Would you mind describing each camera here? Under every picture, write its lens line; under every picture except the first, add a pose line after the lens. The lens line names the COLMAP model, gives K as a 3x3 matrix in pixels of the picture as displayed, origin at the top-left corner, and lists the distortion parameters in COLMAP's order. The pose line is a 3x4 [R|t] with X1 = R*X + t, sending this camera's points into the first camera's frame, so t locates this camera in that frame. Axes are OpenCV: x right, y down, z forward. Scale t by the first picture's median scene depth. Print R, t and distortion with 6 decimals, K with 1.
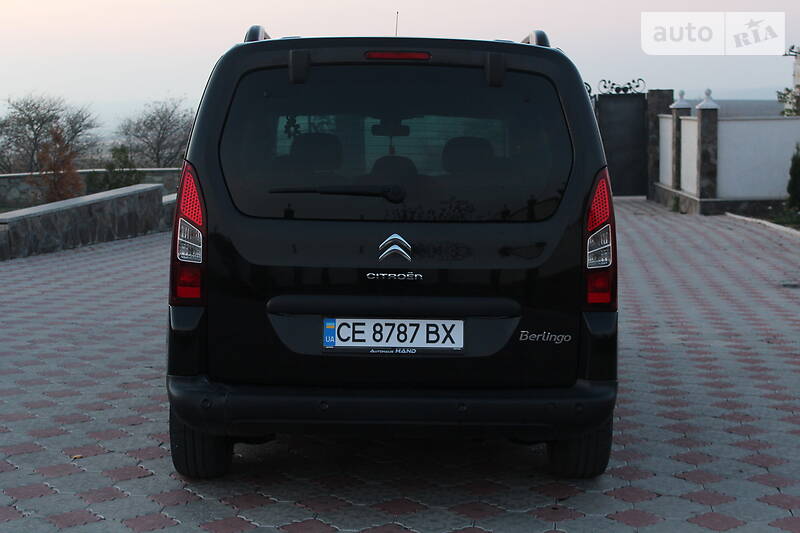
lens RADIAL K [[1291.6, 0, 404.9], [0, 1291.6, 271.6], [0, 0, 1]] dist [0.012486, 0.000000]
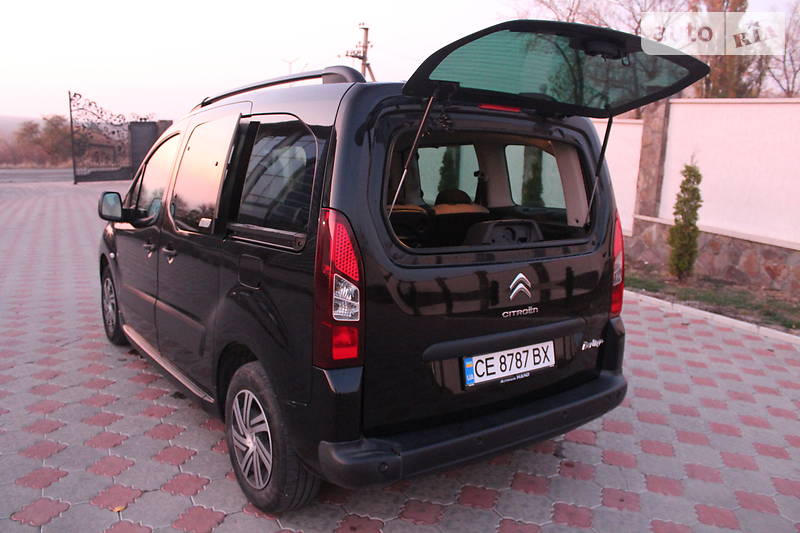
lens RADIAL K [[641.7, 0, 391.9], [0, 641.7, 263.9], [0, 0, 1]] dist [-0.107321, 0.046363]
pose [[0.828488, -0.075037, 0.554957, -0.392232], [0.028883, 0.995389, 0.091469, -0.088952], [-0.559261, -0.059753, 0.826835, 0.609470]]
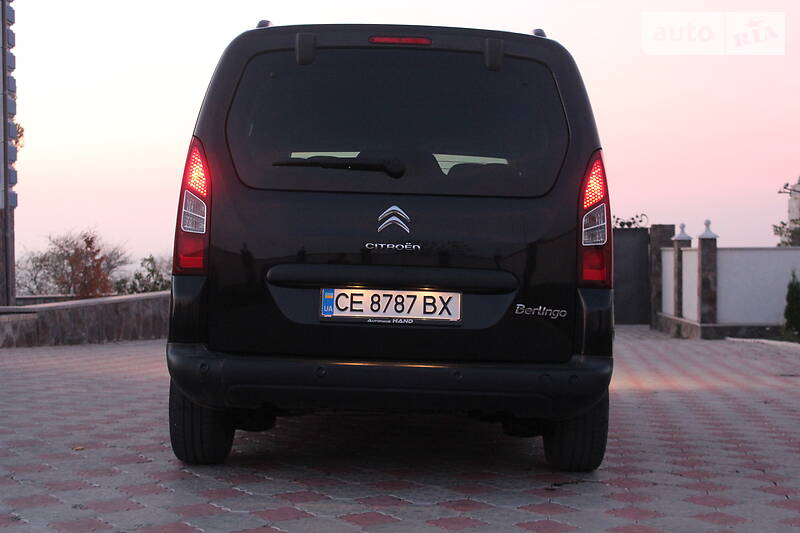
lens RADIAL K [[1229.6, 0, 405.4], [0, 1229.6, 271.3], [0, 0, 1]] dist [-0.016995, 0.000000]
pose [[0.999784, 0.015787, -0.013505, 0.015039], [-0.017229, 0.993291, -0.114355, 0.132122], [0.011609, 0.114563, 0.993348, 0.039247]]
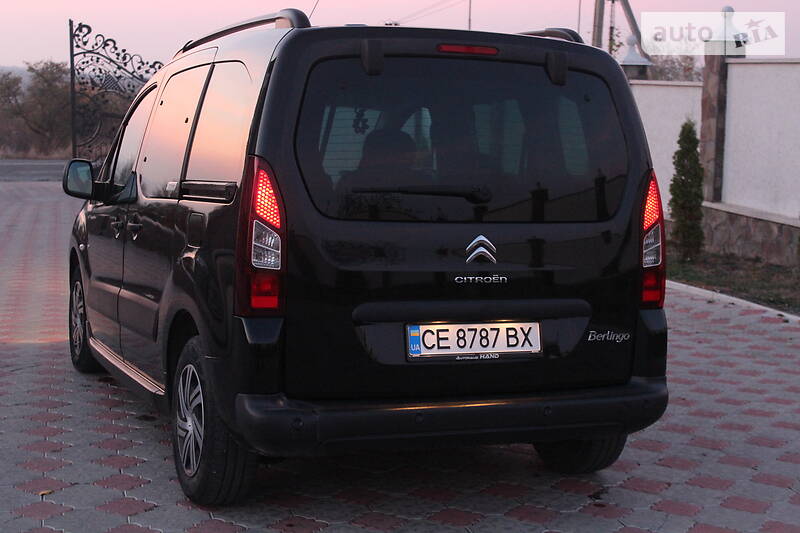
lens RADIAL K [[1291.6, 0, 401.9], [0, 1291.6, 258.2], [0, 0, 1]] dist [0.012486, 0.000000]
pose [[0.932334, -0.015700, 0.361258, -0.406670], [0.013597, 0.999873, 0.008360, -0.020970], [-0.361343, -0.002882, 0.932428, 0.122485]]
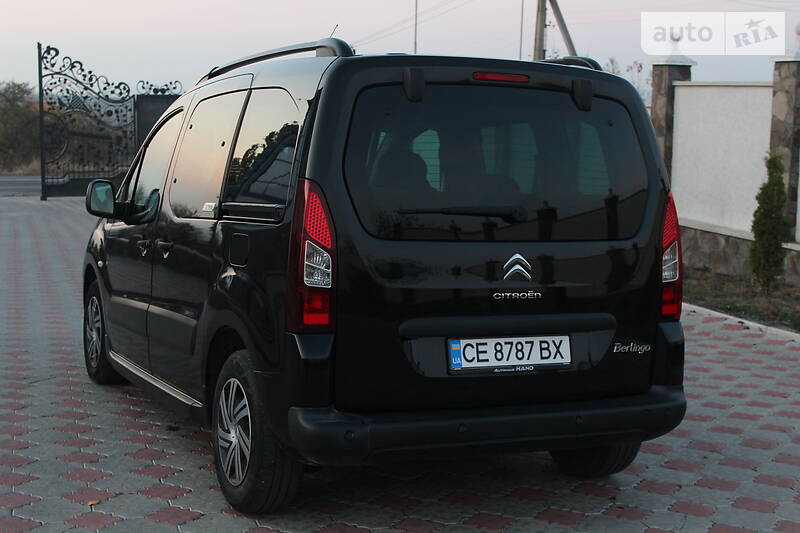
lens RADIAL K [[1219.9, 0, 399.0], [0, 1219.9, 258.1], [0, 0, 1]] dist [0.007839, 0.000000]
pose [[0.915140, -0.017787, 0.402743, -0.473827], [0.018786, 0.999822, 0.001469, -0.028685], [-0.402697, 0.006222, 0.915312, 0.158834]]
